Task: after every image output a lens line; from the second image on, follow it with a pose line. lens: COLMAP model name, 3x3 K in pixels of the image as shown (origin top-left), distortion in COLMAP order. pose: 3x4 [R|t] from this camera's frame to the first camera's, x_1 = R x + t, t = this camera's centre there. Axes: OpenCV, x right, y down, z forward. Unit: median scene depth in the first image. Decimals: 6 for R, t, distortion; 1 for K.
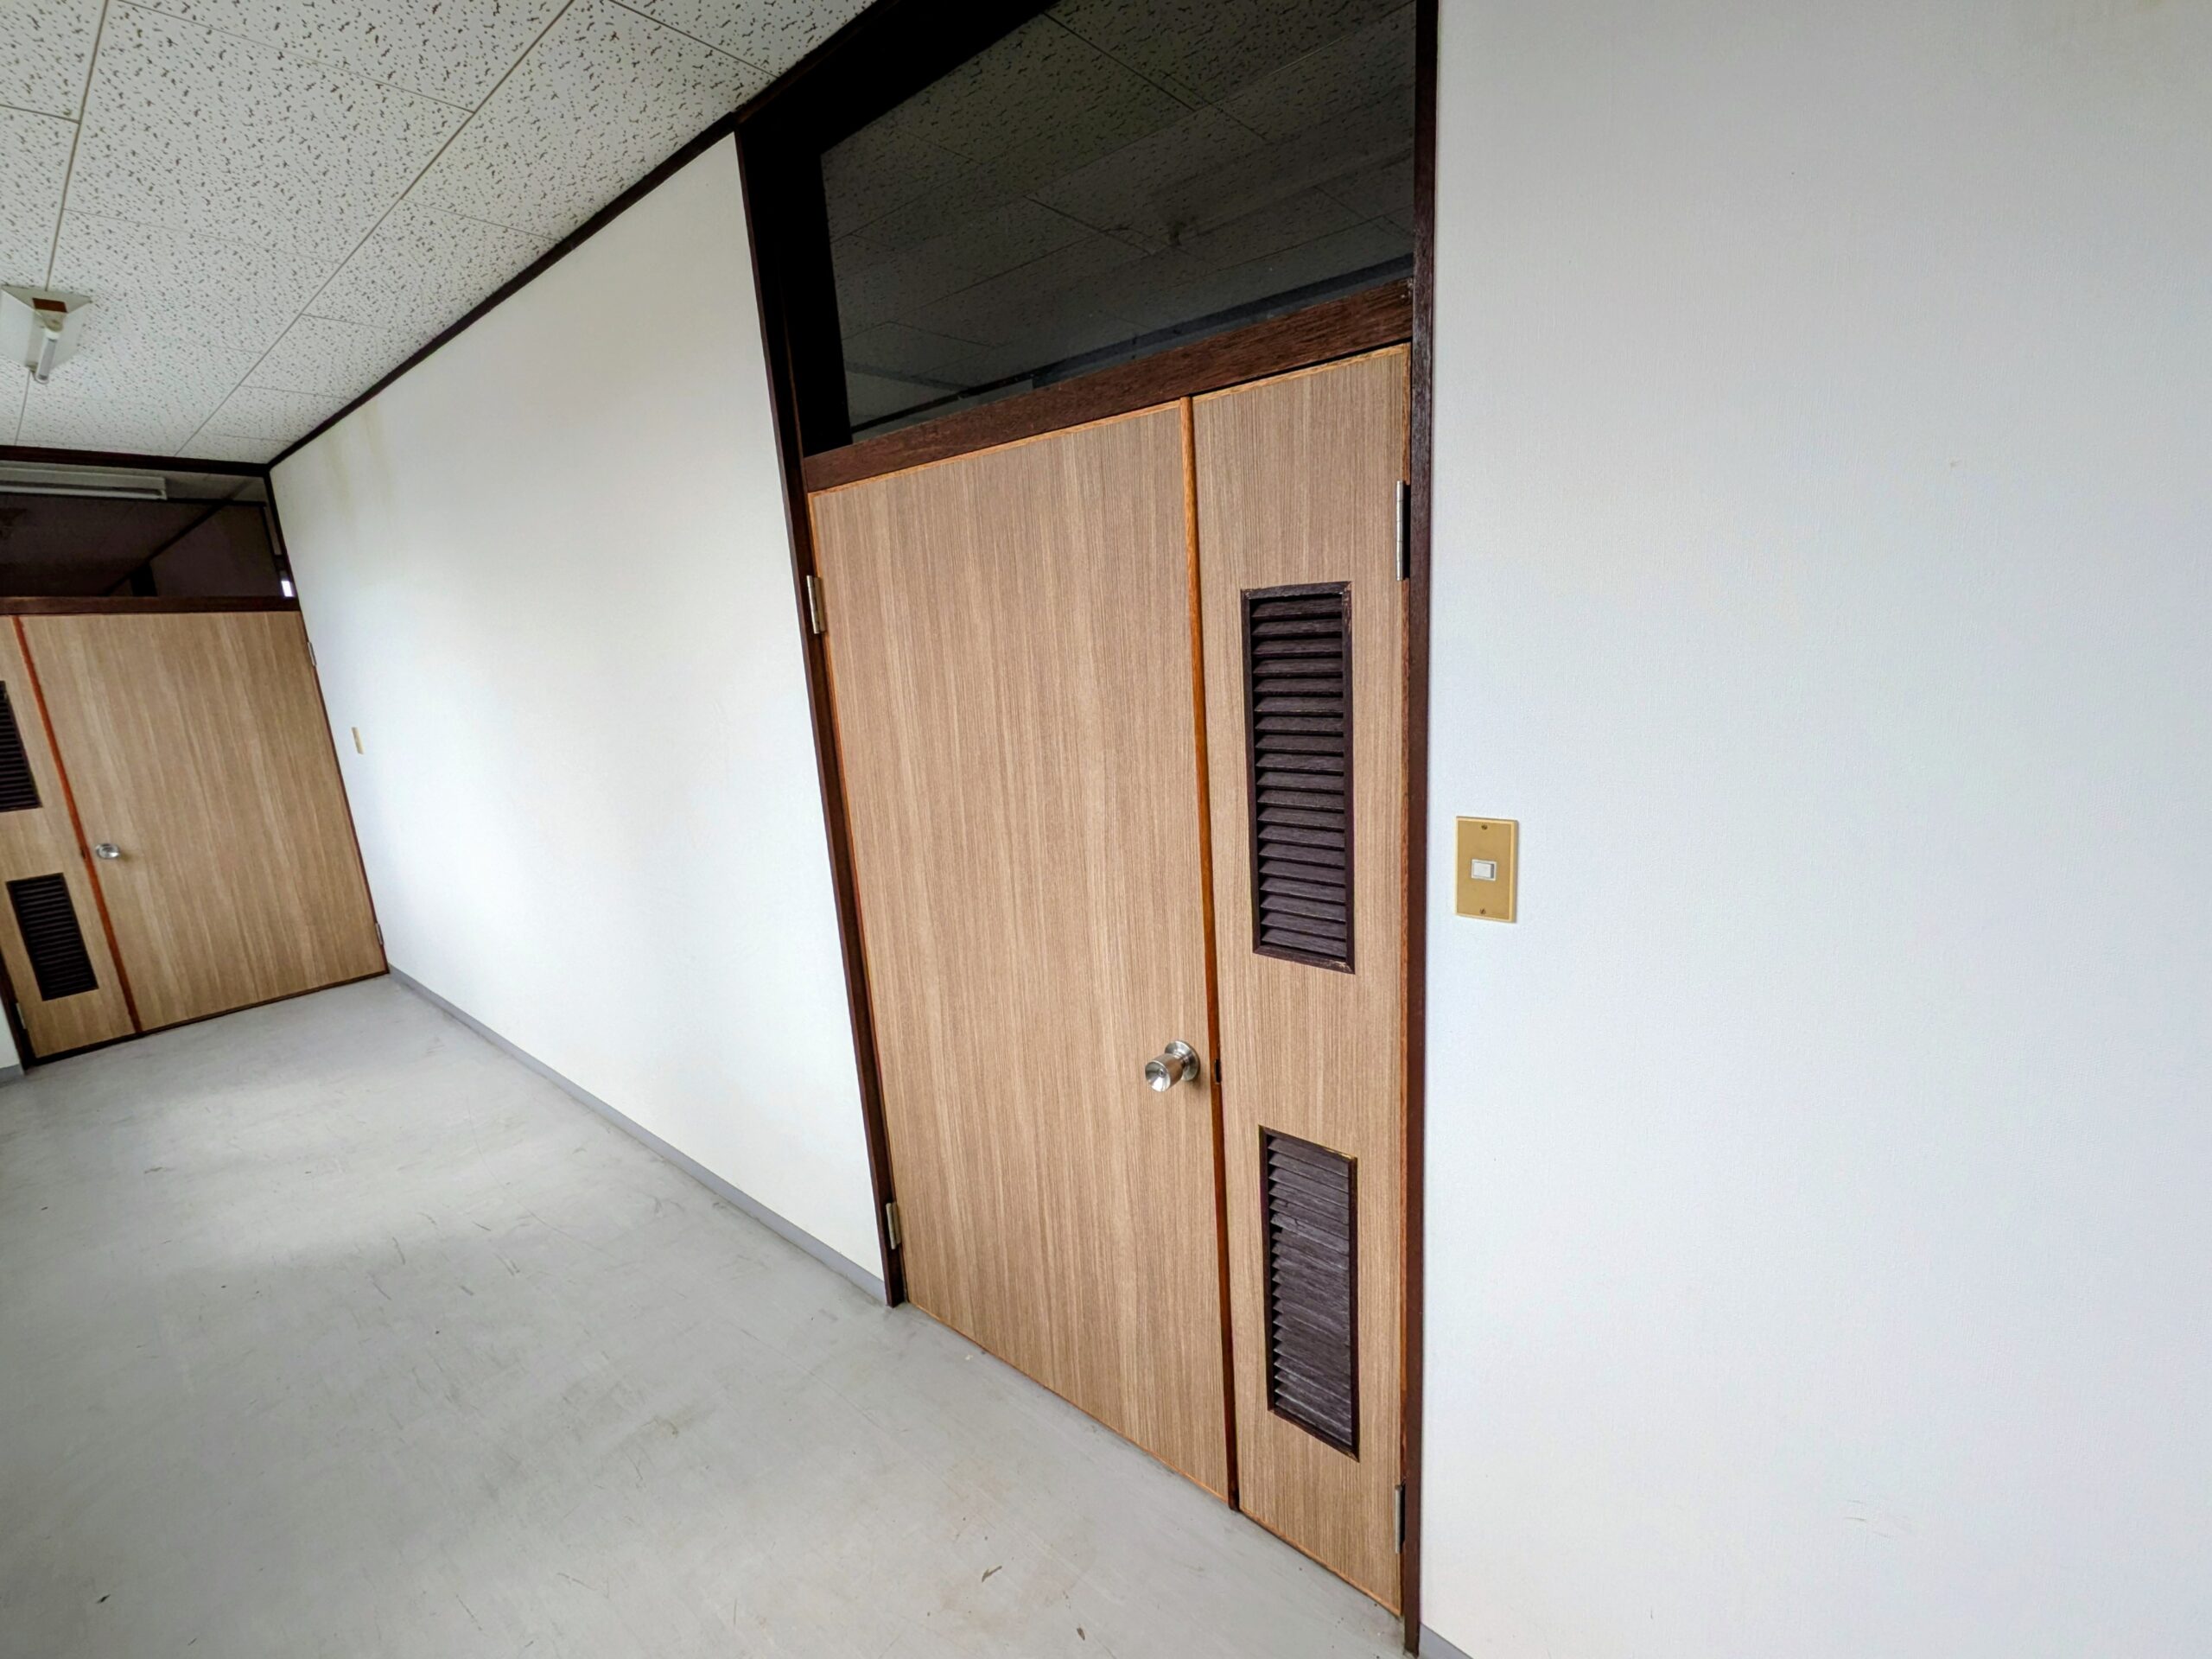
lens RADIAL K [[945.9, 0, 1106.0], [0, 945.9, 829.5], [0, 0, 1]] dist [0.003926, -0.000574]
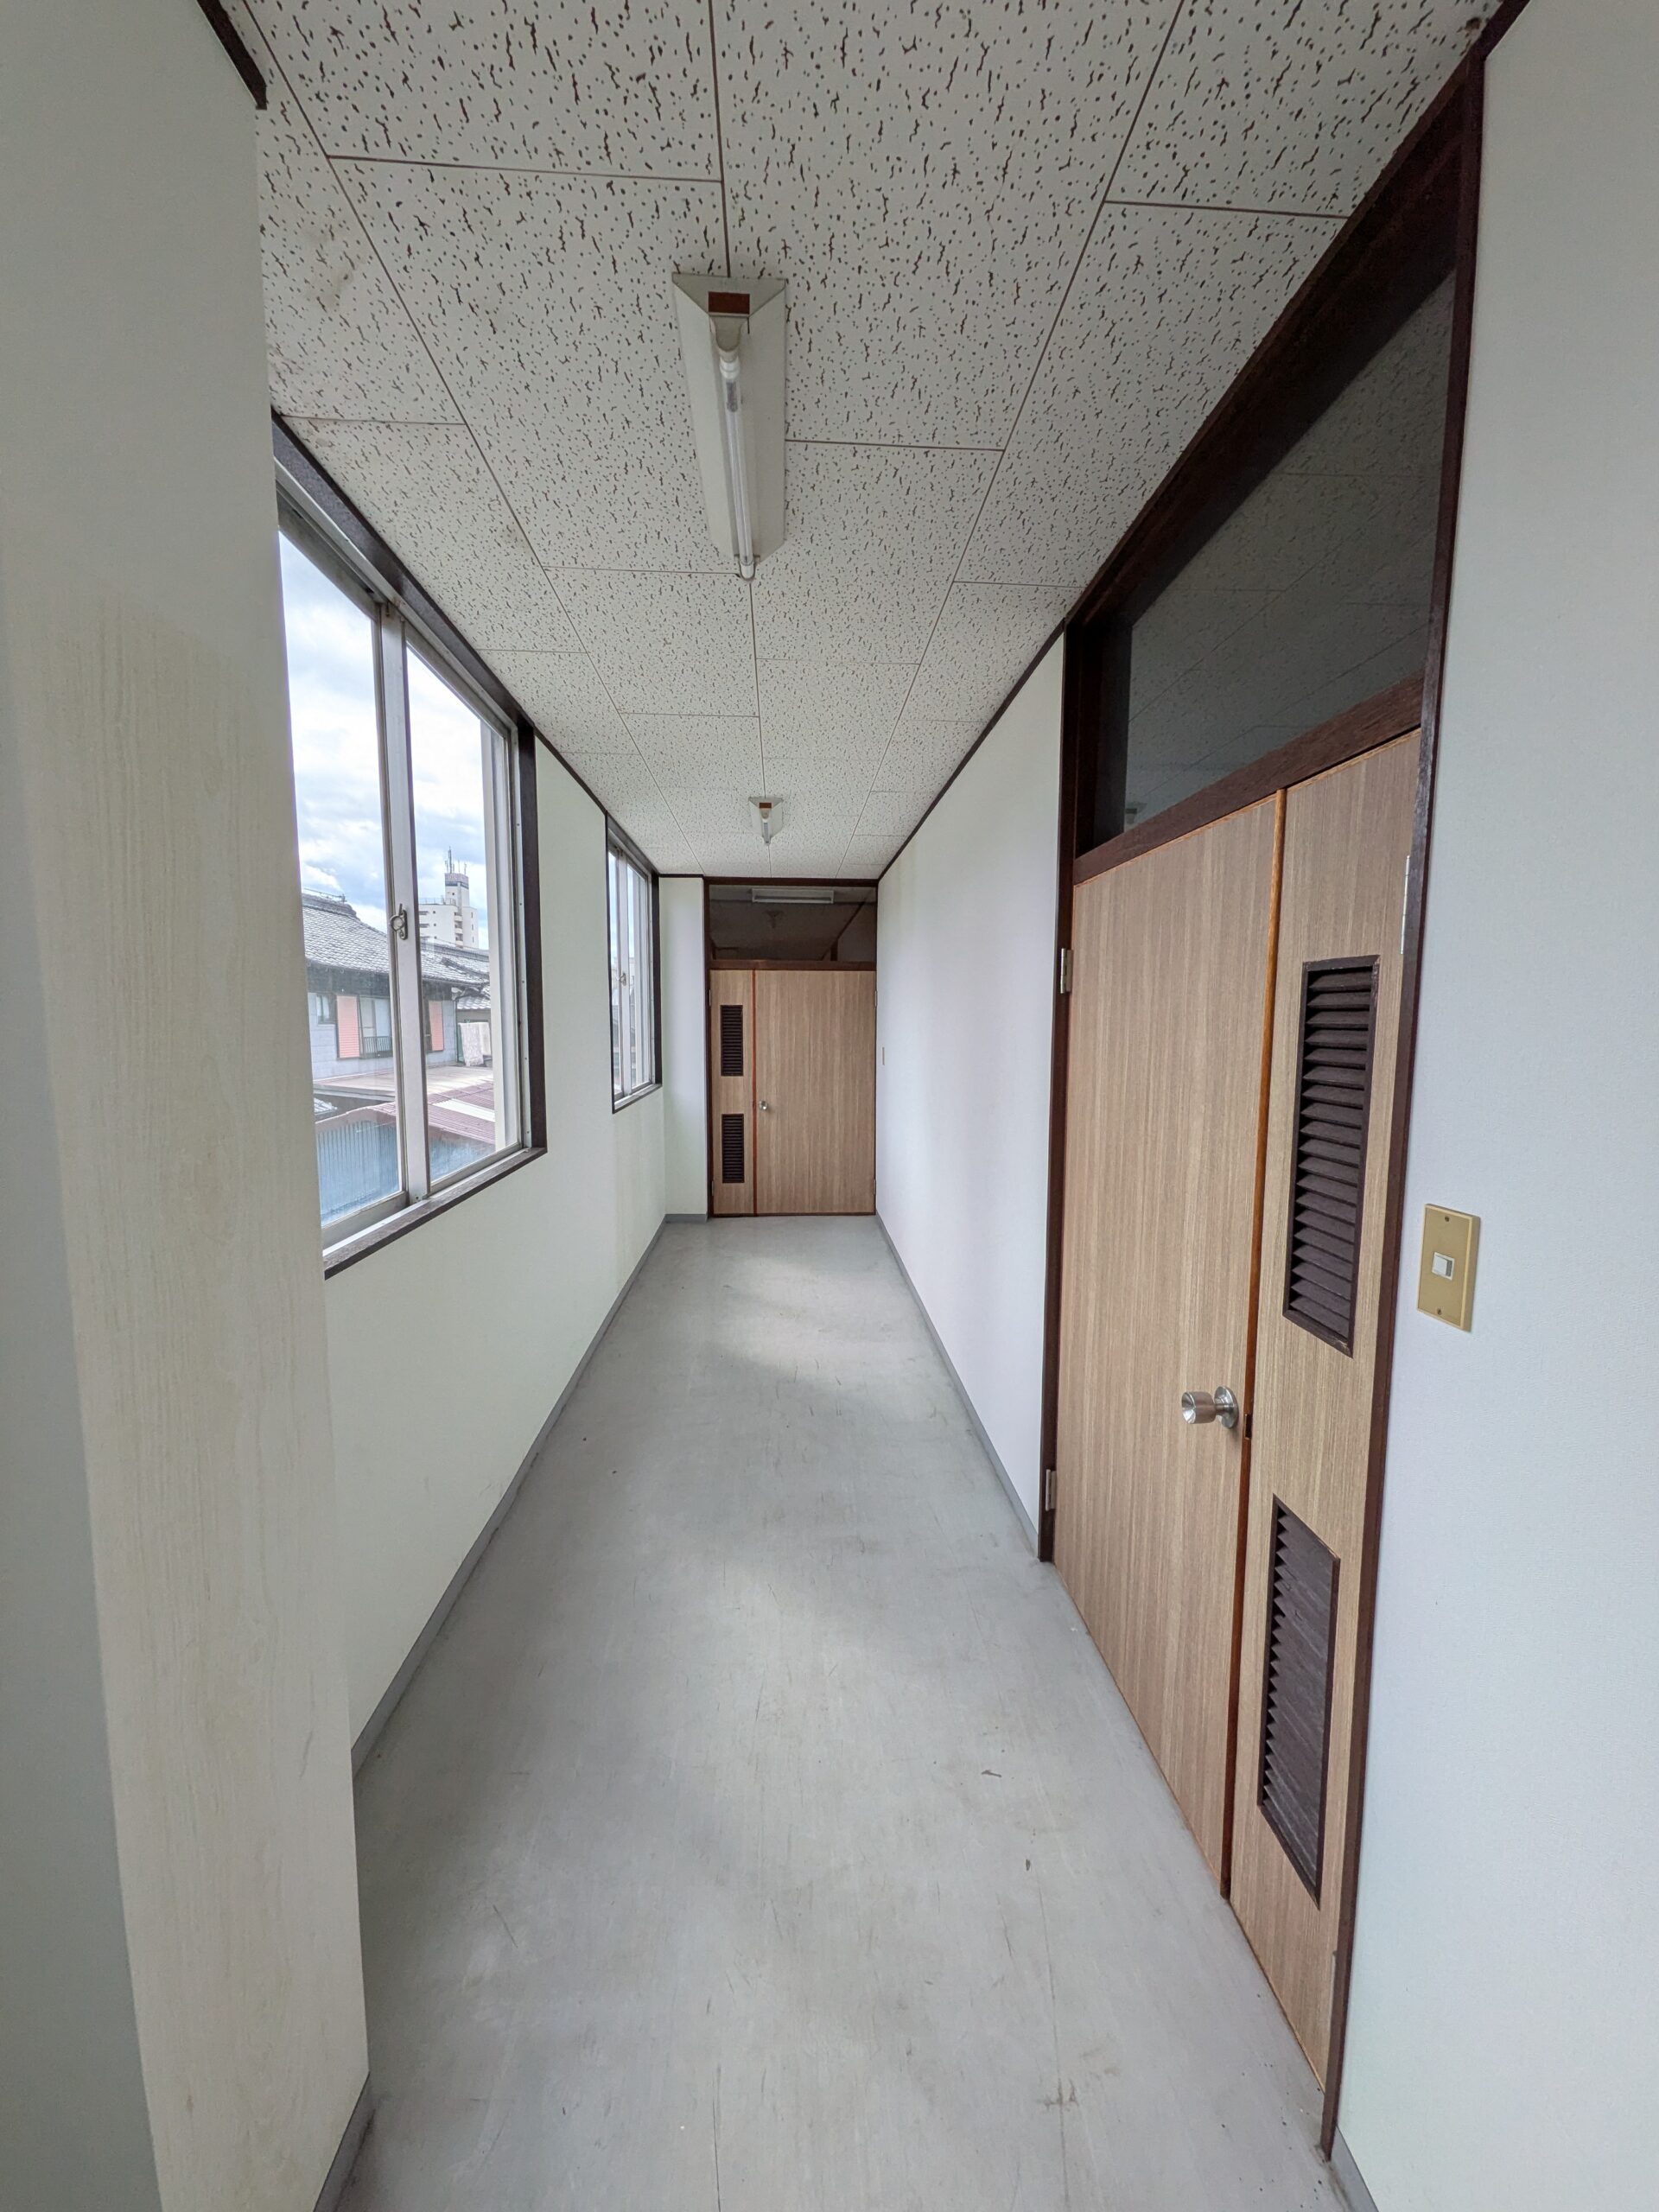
lens RADIAL K [[868.0, 0, 829.5], [0, 868.0, 1106.0], [0, 0, 1]] dist [0.003202, -0.000168]
pose [[0.681653, 0.134604, -0.719188, 0.415892], [-0.195023, 0.980798, -0.001278, 0.005668], [0.705206, 0.141130, 0.694815, -0.016494]]
